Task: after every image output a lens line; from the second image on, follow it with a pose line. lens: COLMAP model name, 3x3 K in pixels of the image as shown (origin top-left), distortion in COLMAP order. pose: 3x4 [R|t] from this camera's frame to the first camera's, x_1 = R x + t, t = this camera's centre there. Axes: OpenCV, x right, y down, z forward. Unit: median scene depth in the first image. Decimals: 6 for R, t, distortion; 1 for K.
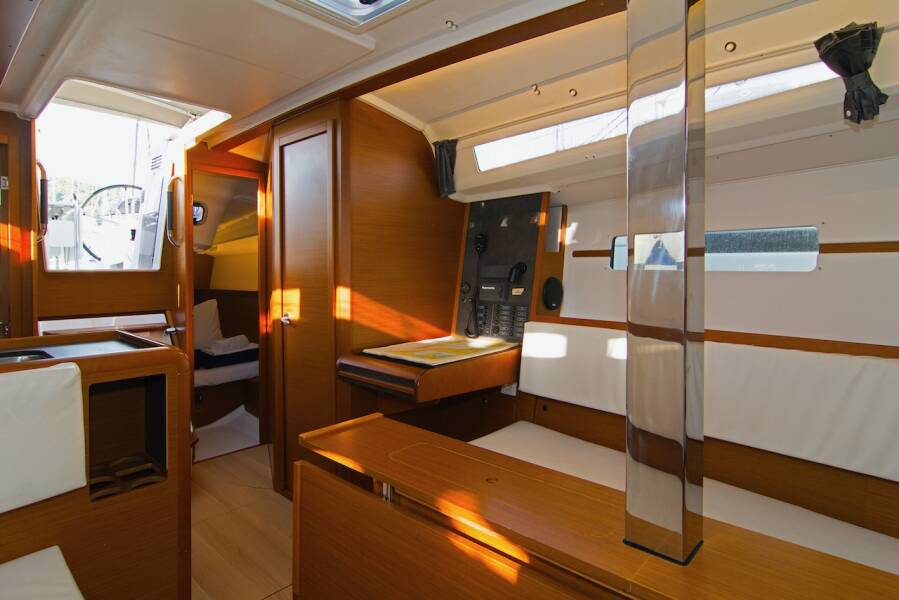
lens RADIAL K [[453.6, 0, 451.5], [0, 453.6, 273.6], [0, 0, 1]] dist [-0.000997, -0.000242]
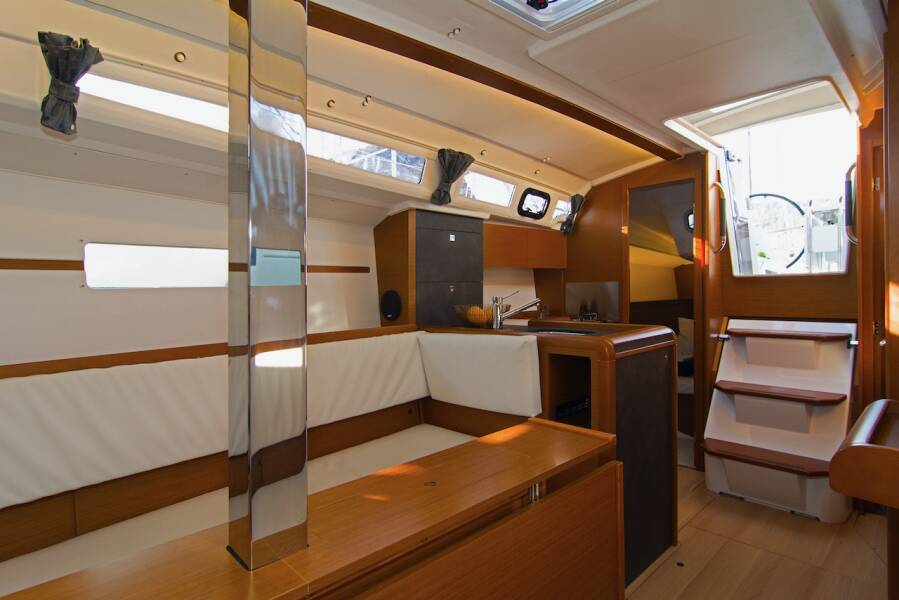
lens RADIAL K [[486.3, 0, 449.5], [0, 486.3, 300.0], [0, 0, 1]] dist [0.001789, 0.000452]
pose [[0.038559, -0.027744, 0.998871, -0.558254], [0.011763, 0.999558, 0.027309, -0.000632], [-0.999187, 0.010696, 0.038869, 0.506038]]
